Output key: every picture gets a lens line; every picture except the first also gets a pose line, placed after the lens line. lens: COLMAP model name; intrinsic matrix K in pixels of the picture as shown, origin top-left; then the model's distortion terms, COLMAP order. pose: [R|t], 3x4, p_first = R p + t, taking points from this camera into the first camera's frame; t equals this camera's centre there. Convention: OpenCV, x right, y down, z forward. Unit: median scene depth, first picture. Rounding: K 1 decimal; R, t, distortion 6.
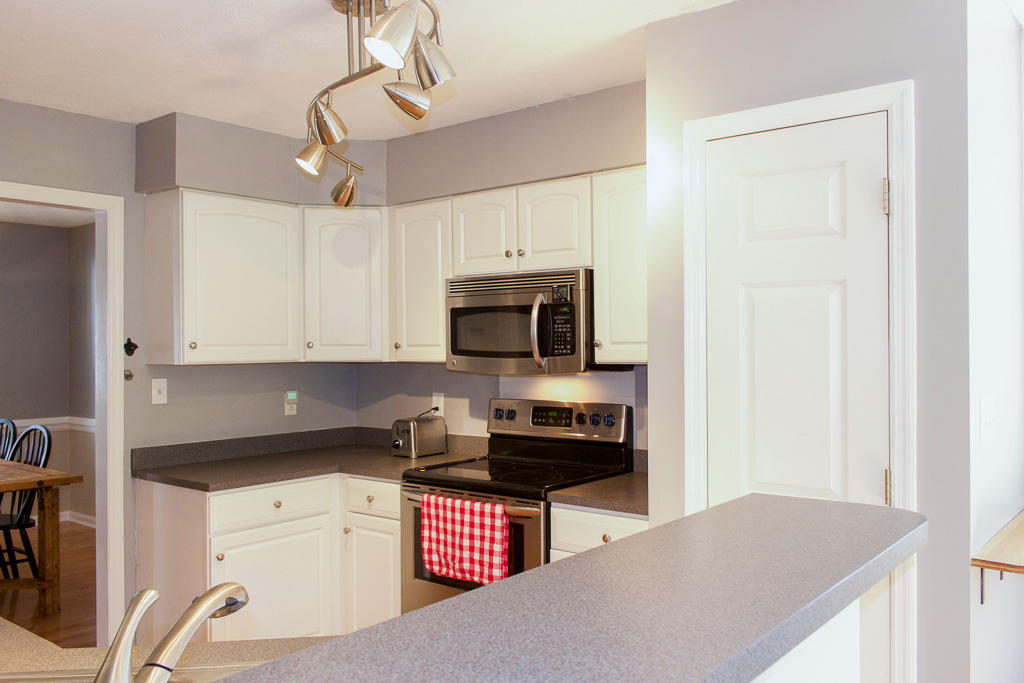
lens RADIAL K [[836.9, 0, 512.5], [0, 836.9, 347.5], [0, 0, 1]] dist [0.011303, -0.018762]
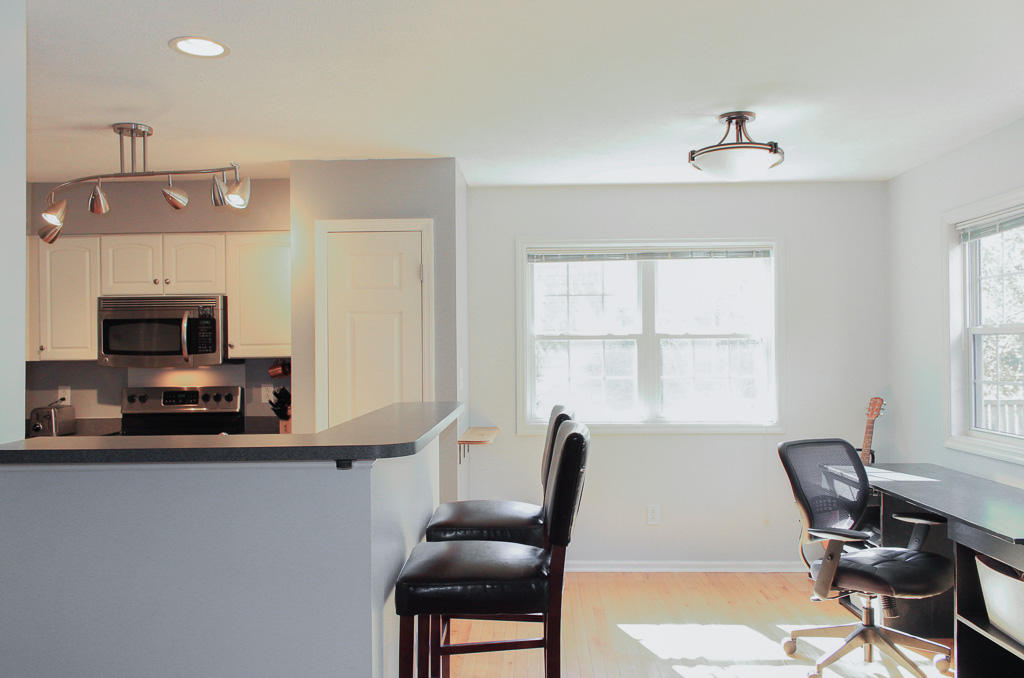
lens RADIAL K [[832.0, 0, 517.4], [0, 832.0, 338.8], [0, 0, 1]] dist [0.000119, 0.007819]
pose [[0.780311, 0.004386, 0.625377, -0.407919], [0.009013, 0.999793, -0.018258, 0.014971], [-0.625327, 0.019883, 0.780110, -0.468430]]
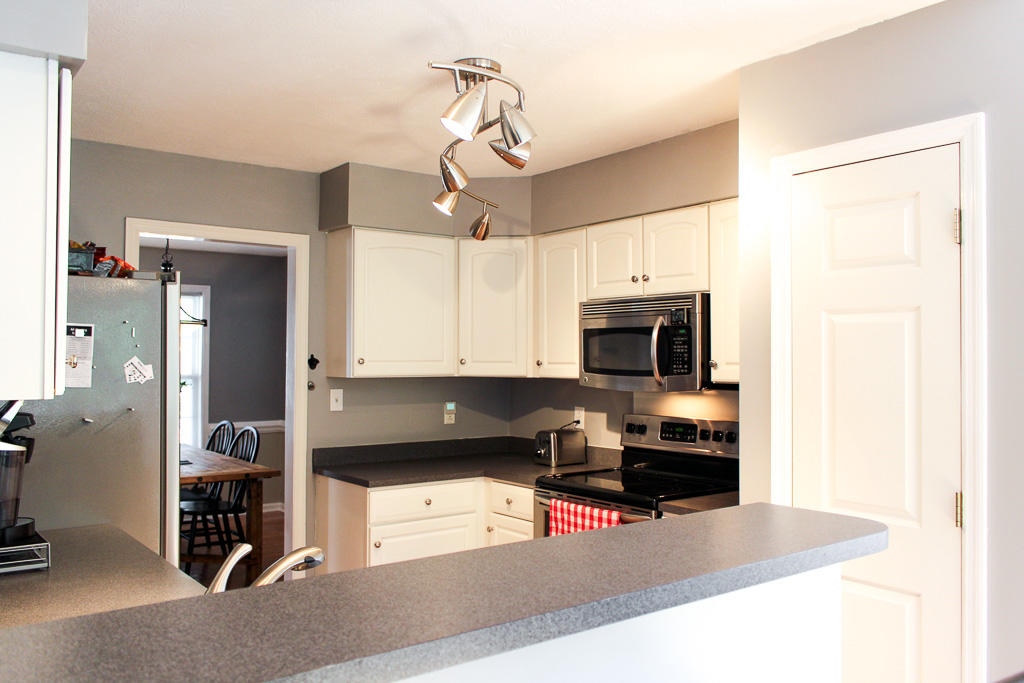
lens RADIAL K [[836.9, 0, 513.7], [0, 836.9, 348.5], [0, 0, 1]] dist [0.011303, -0.018762]
pose [[0.971195, 0.006658, -0.238193, 0.101635], [-0.010192, 0.999855, -0.013610, -0.006518], [0.238068, 0.015646, 0.971122, -0.077629]]
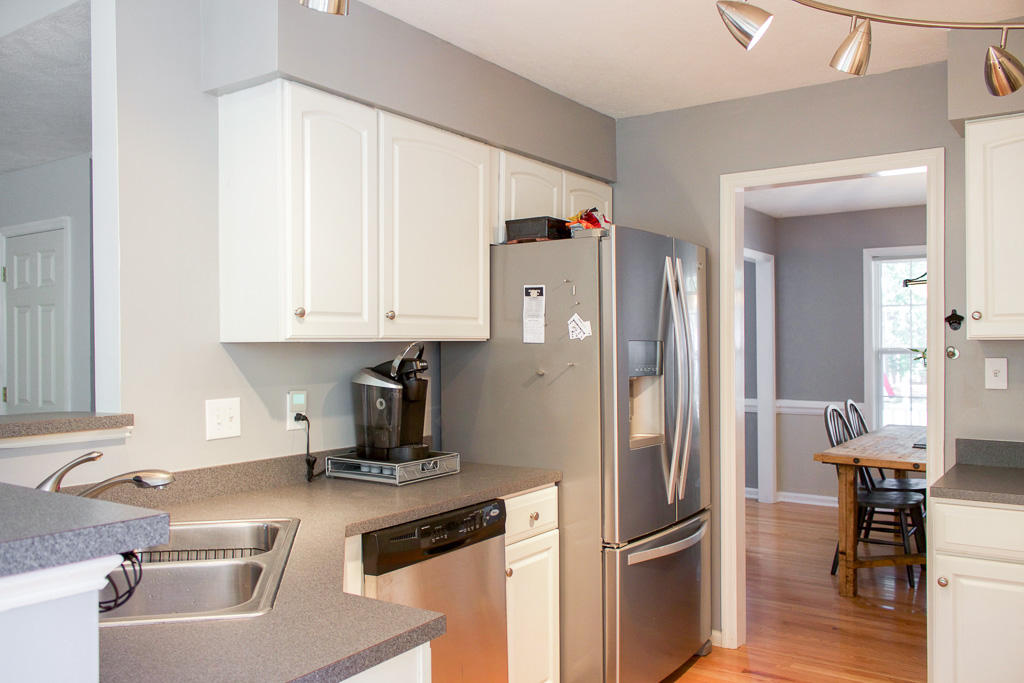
lens RADIAL K [[836.9, 0, 519.4], [0, 836.9, 343.8], [0, 0, 1]] dist [0.011303, -0.018762]
pose [[0.071605, 0.003463, -0.997427, 0.387625], [0.000686, 0.999994, 0.003521, 0.021761], [0.997433, -0.000936, 0.071602, 0.519330]]
